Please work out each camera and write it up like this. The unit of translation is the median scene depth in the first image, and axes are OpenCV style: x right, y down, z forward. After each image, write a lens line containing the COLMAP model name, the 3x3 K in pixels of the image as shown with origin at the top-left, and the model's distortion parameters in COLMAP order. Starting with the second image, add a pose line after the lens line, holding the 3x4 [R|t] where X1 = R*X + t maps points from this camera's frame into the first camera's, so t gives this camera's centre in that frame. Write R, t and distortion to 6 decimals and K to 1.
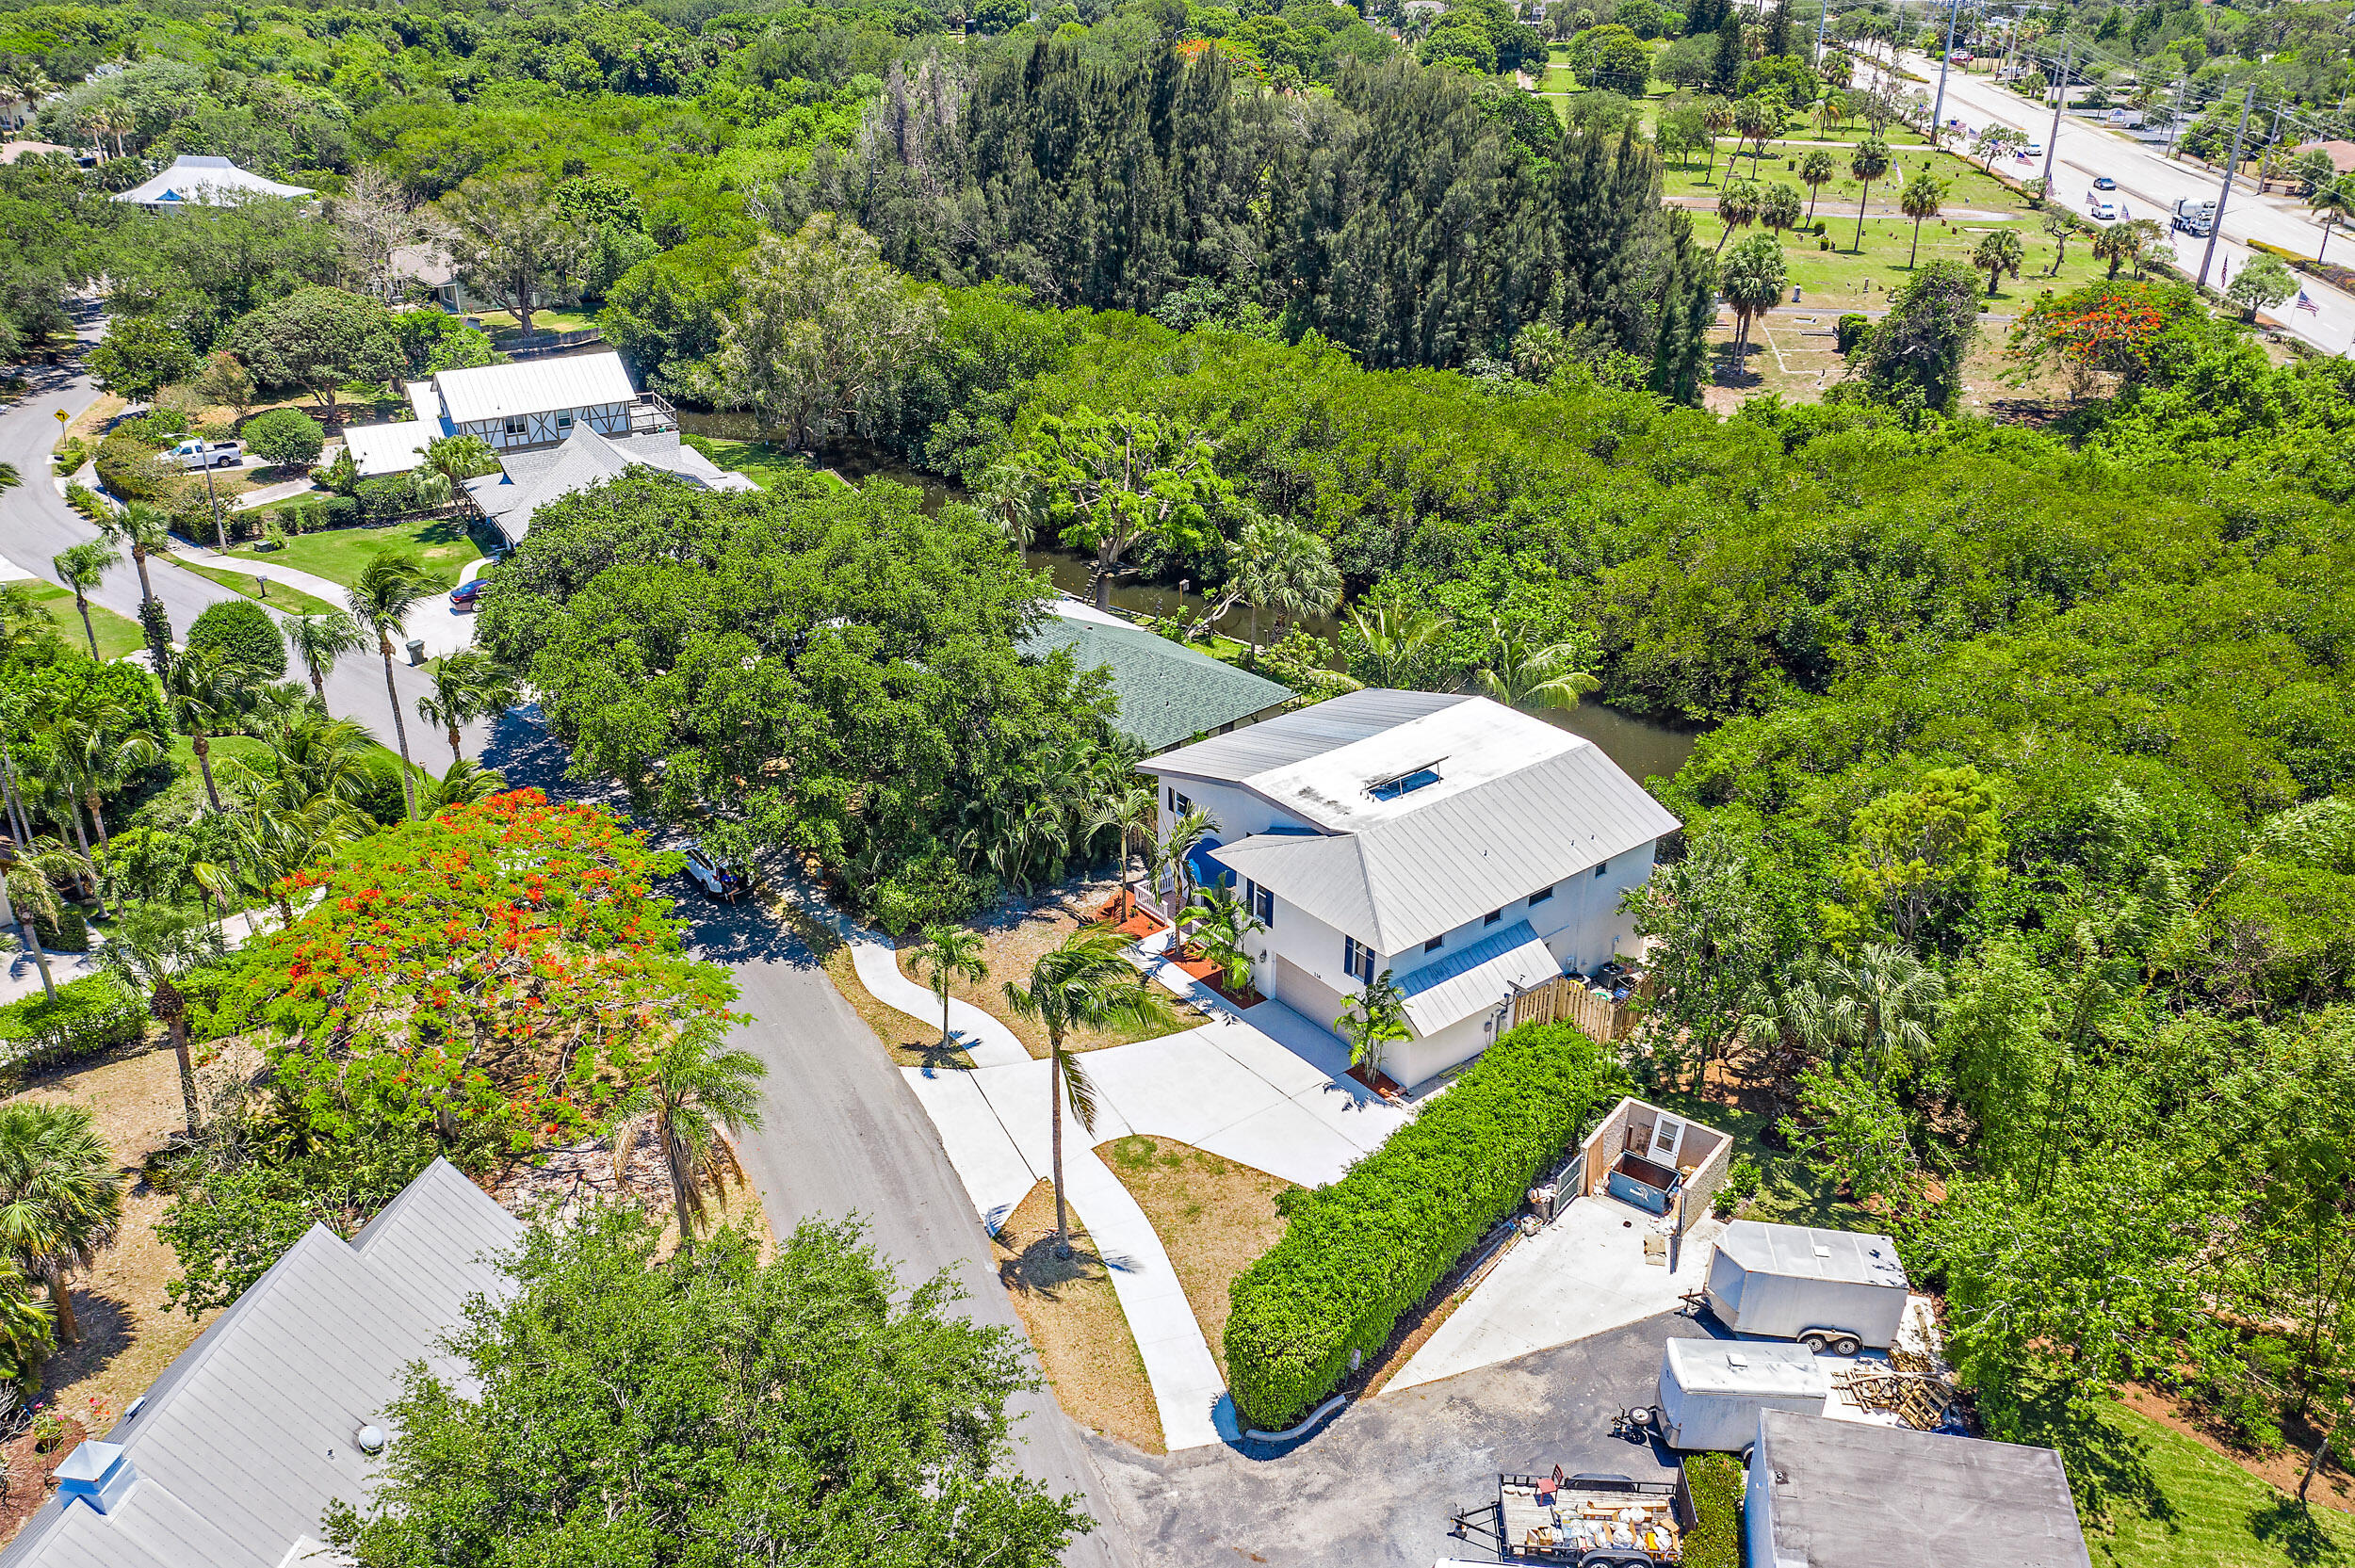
lens RADIAL K [[1878.1, 0, 1177.5], [0, 1878.1, 784.0], [0, 0, 1]] dist [-0.005545, -0.000929]
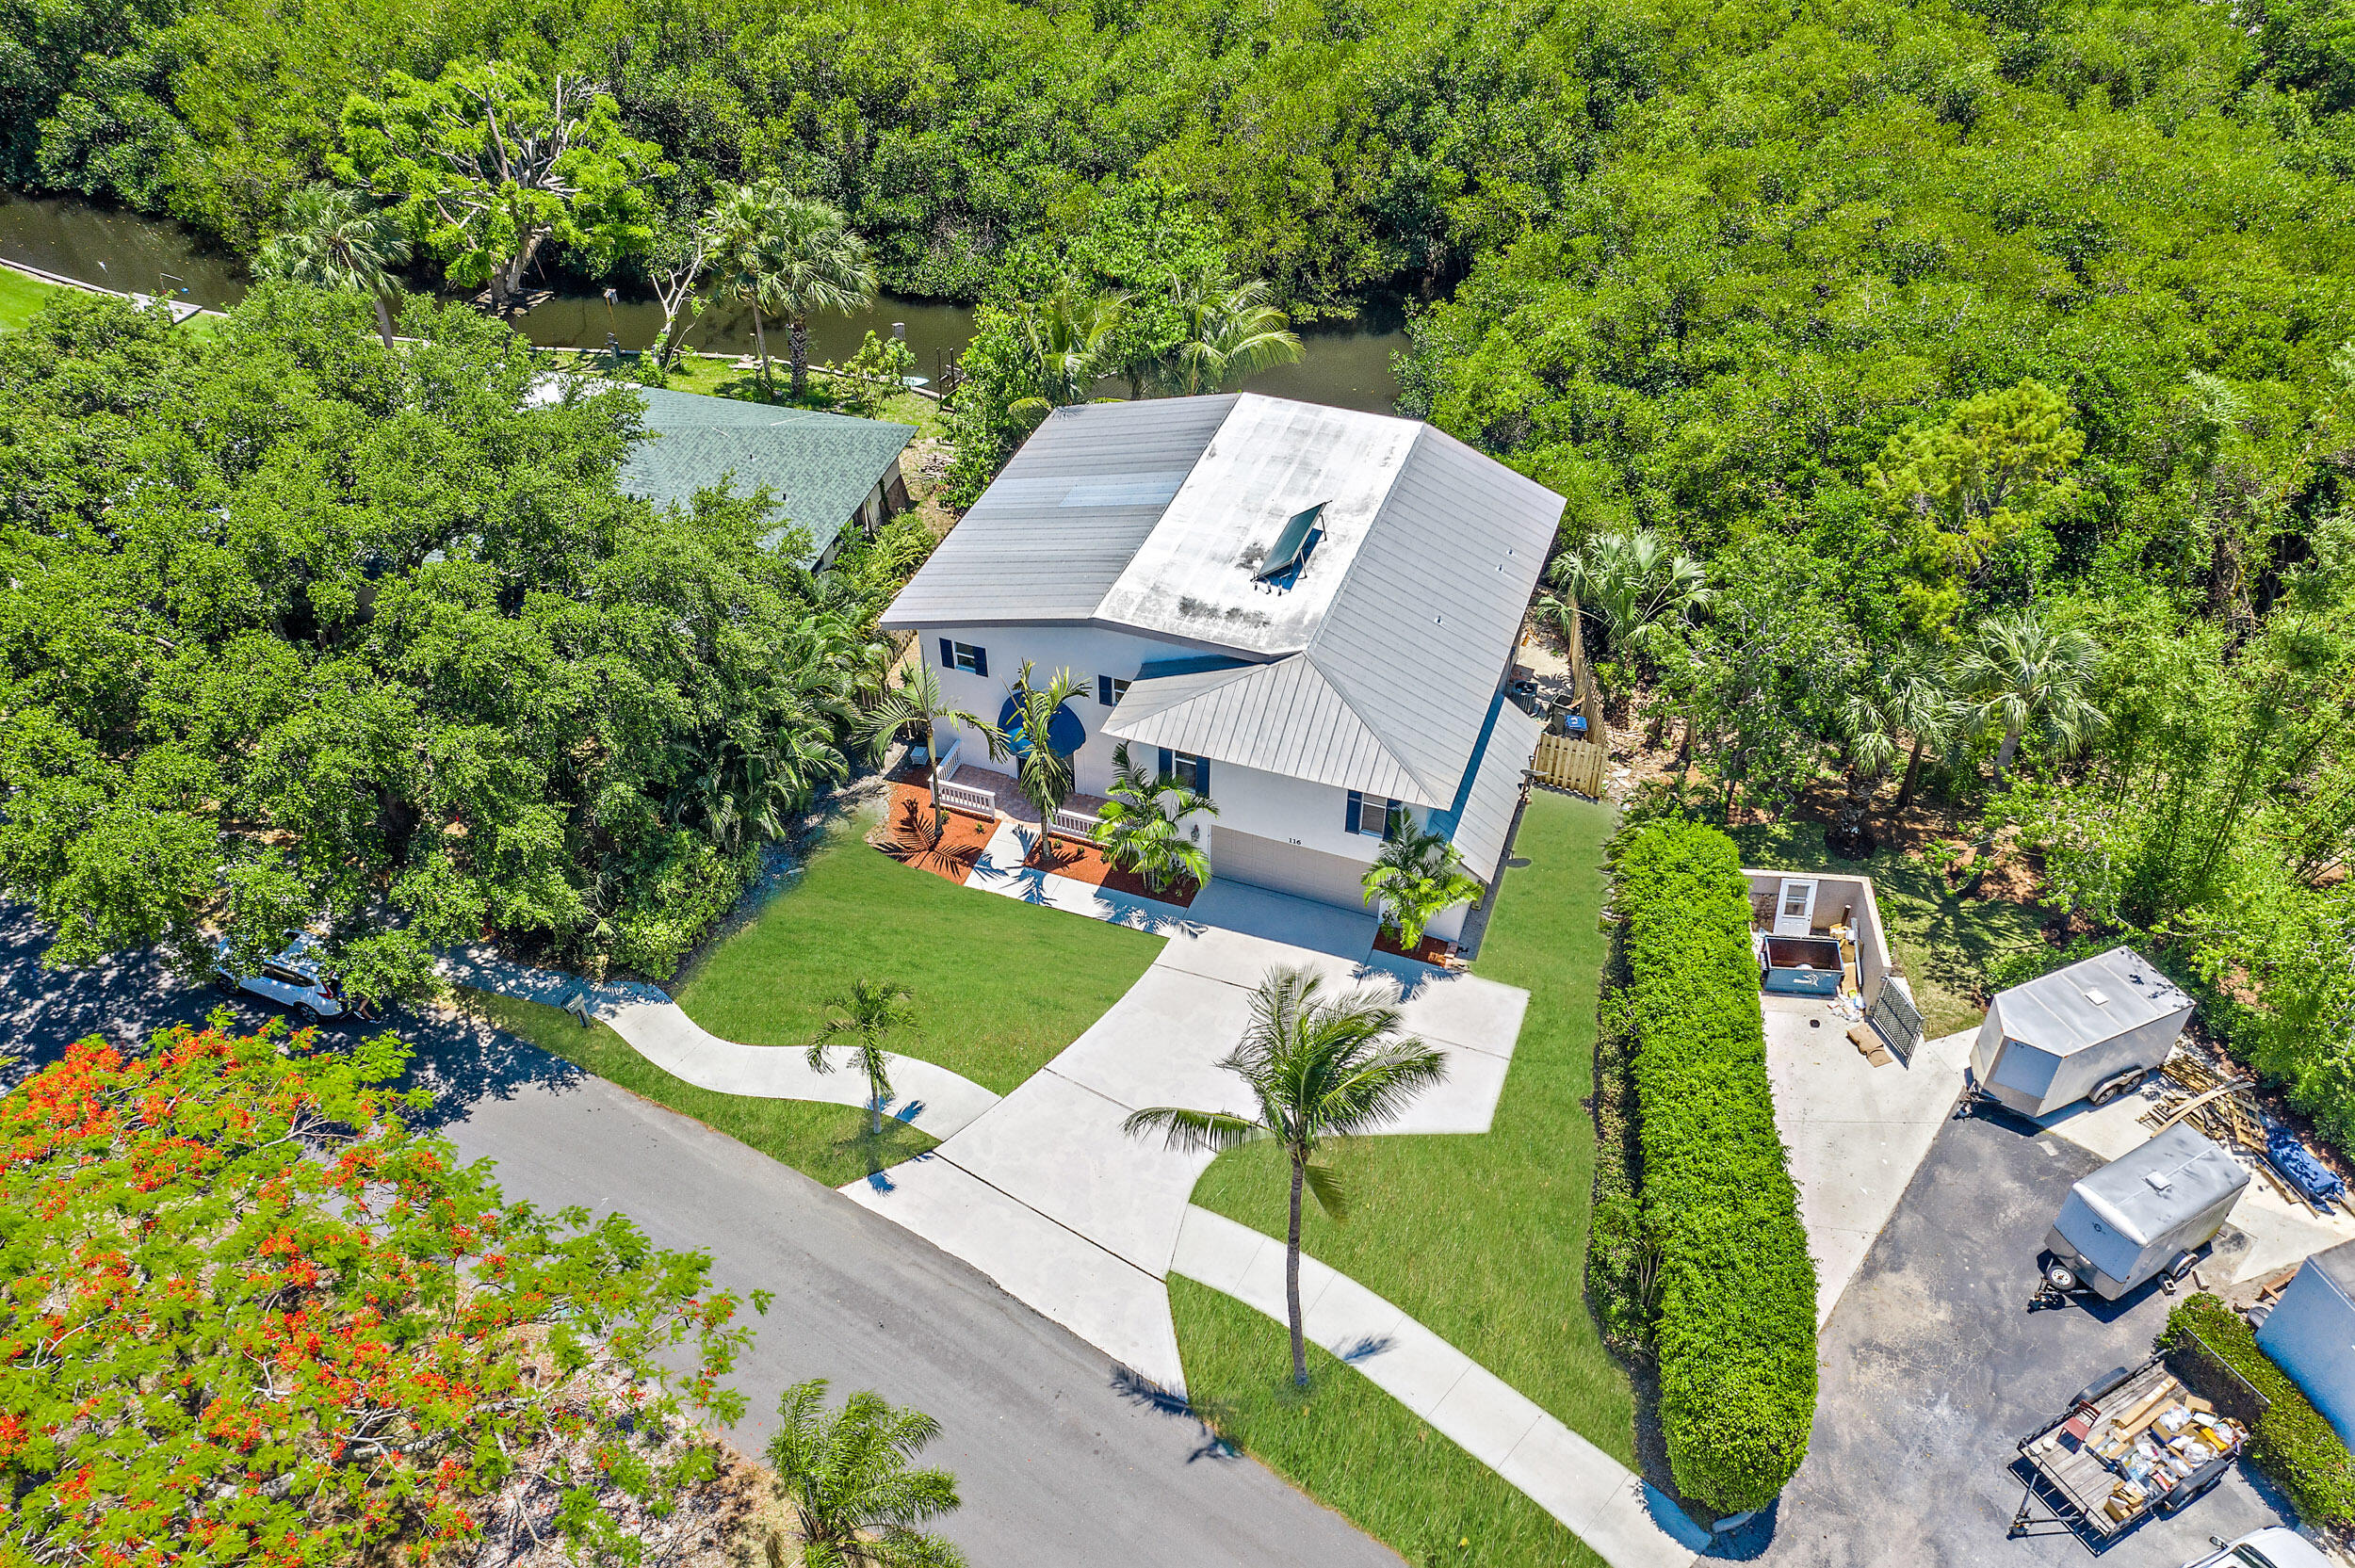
lens RADIAL K [[1878.1, 0, 1177.5], [0, 1878.1, 784.0], [0, 0, 1]] dist [-0.005545, -0.000929]
pose [[0.851082, -0.351232, 0.390251, -0.244542], [0.237192, 0.920327, 0.311027, -0.161054], [-0.468401, -0.172145, 0.866583, 0.350458]]
